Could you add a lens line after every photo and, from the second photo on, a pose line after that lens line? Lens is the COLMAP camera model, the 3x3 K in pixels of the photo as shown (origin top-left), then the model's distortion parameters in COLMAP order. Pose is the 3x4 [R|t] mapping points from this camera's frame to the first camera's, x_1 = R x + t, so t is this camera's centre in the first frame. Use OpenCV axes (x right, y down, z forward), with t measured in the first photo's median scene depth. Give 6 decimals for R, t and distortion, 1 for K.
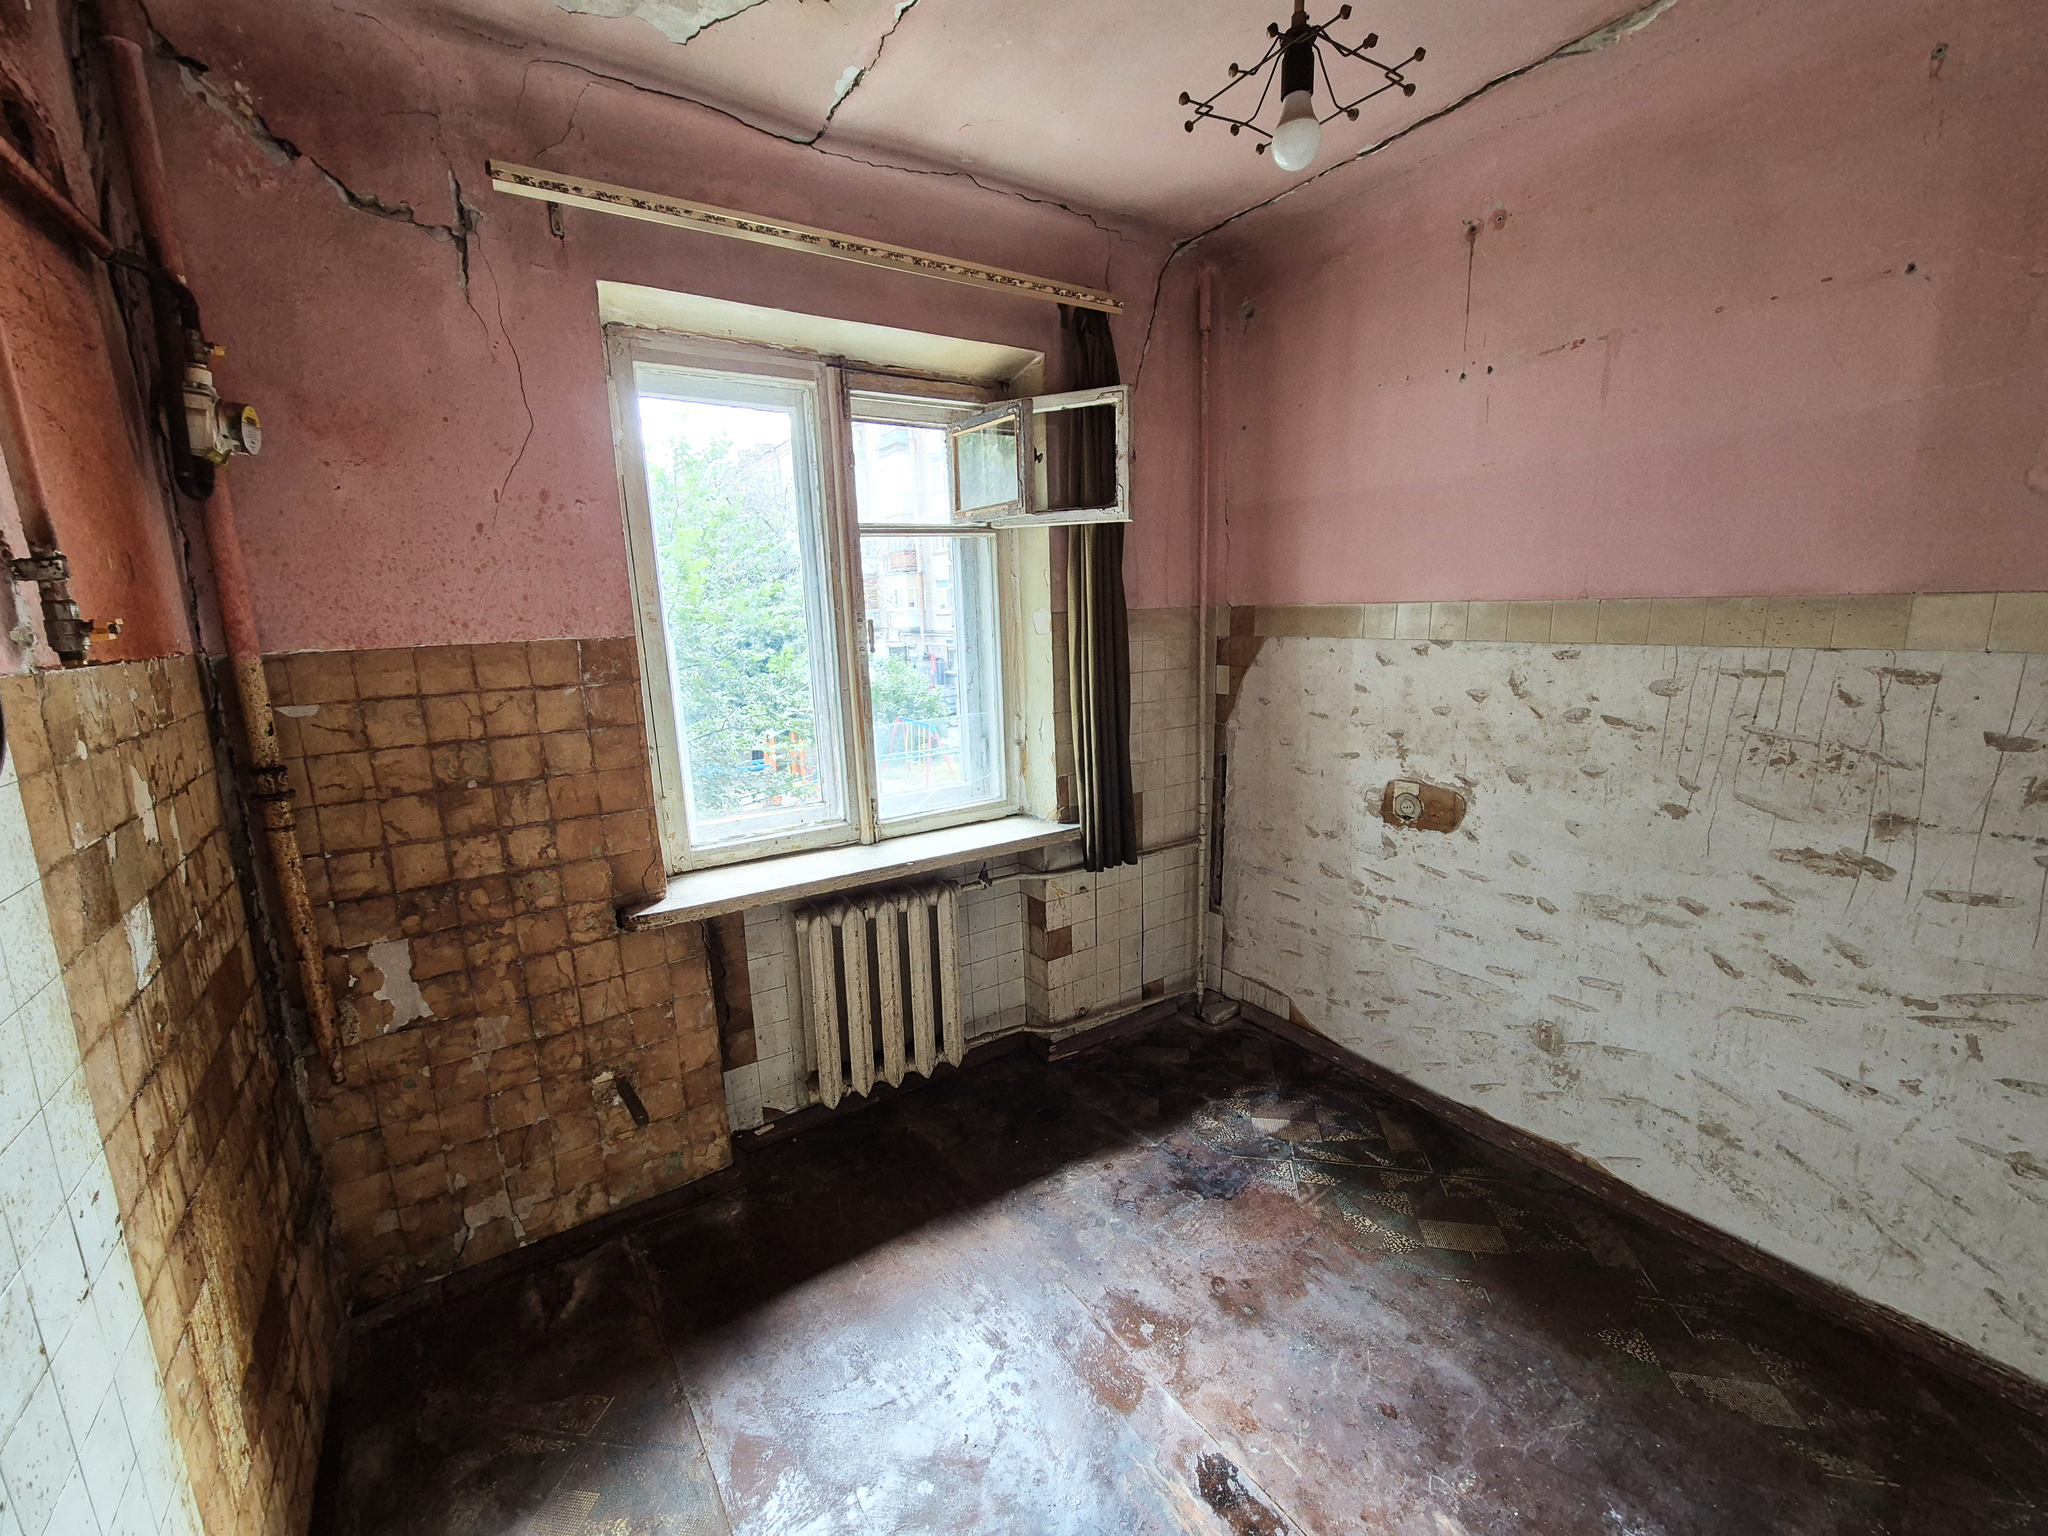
lens RADIAL K [[843.0, 0, 1009.7], [0, 843.0, 774.0], [0, 0, 1]] dist [0.003831, -0.000288]
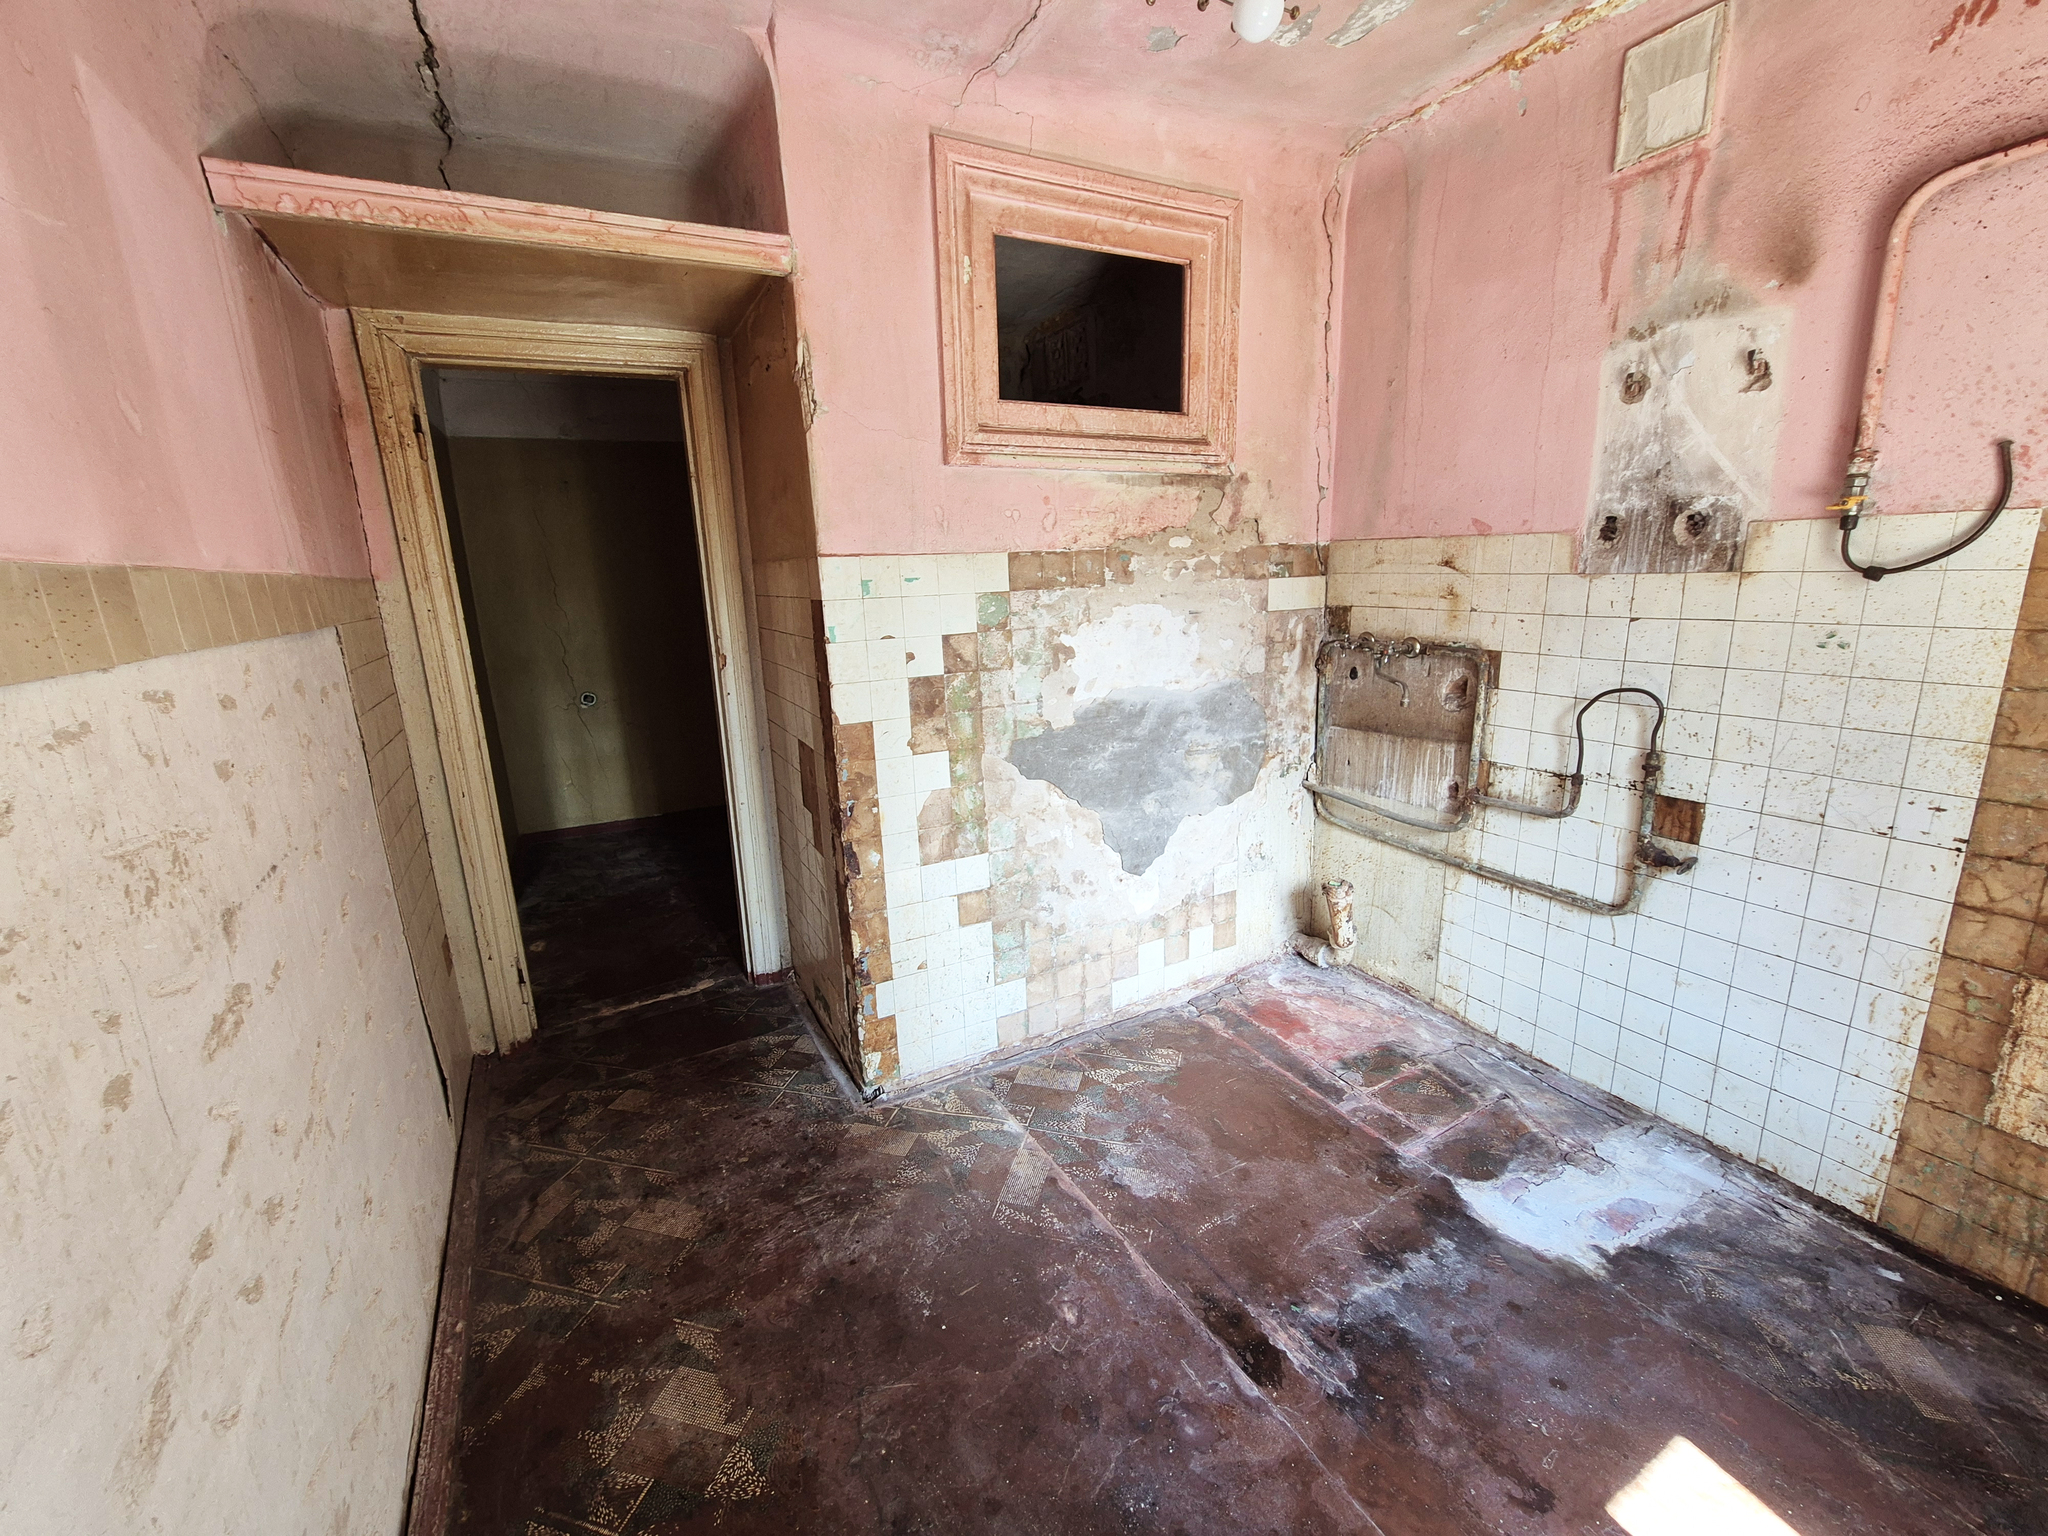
lens RADIAL K [[843.0, 0, 1013.0], [0, 843.0, 777.0], [0, 0, 1]] dist [0.003831, -0.000288]
pose [[-0.993710, 0.045286, 0.102423, 0.309994], [0.084687, 0.902318, 0.422670, -0.221860], [-0.073277, 0.428685, -0.900477, 1.243799]]
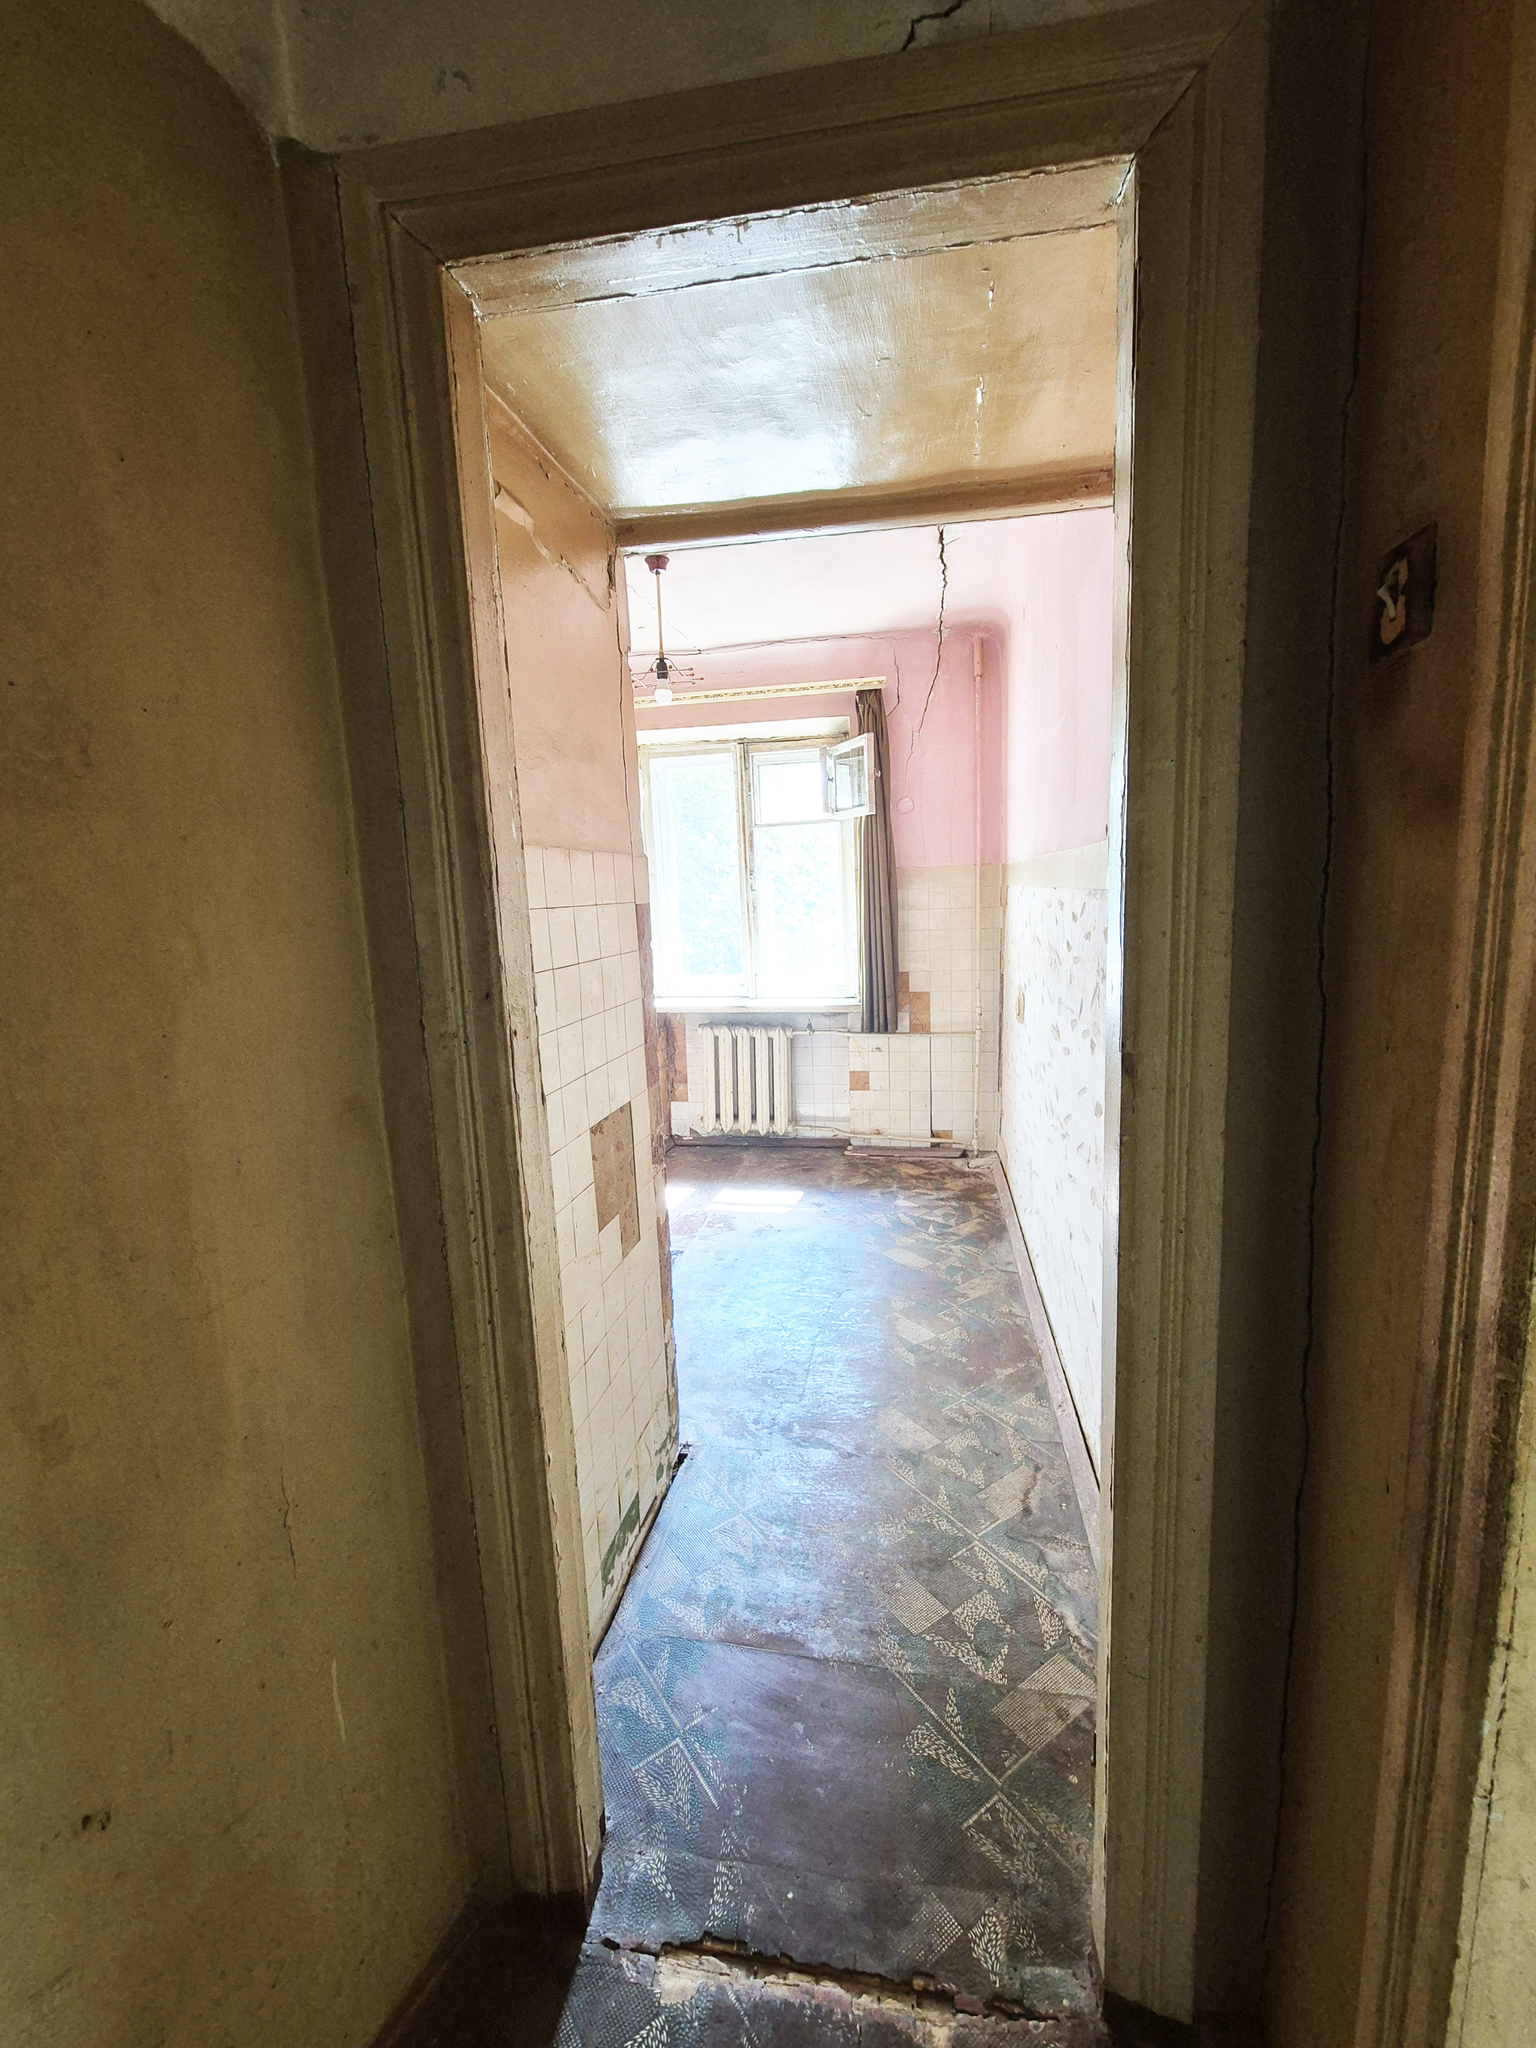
lens RADIAL K [[843.0, 0, 769.5], [0, 843.0, 1022.8], [0, 0, 1]] dist [0.003831, -0.000288]
pose [[0.721768, 0.113293, -0.682800, 1.414317], [-0.124674, 0.991657, 0.032751, 0.090007], [0.680814, 0.061489, 0.729871, -0.369683]]
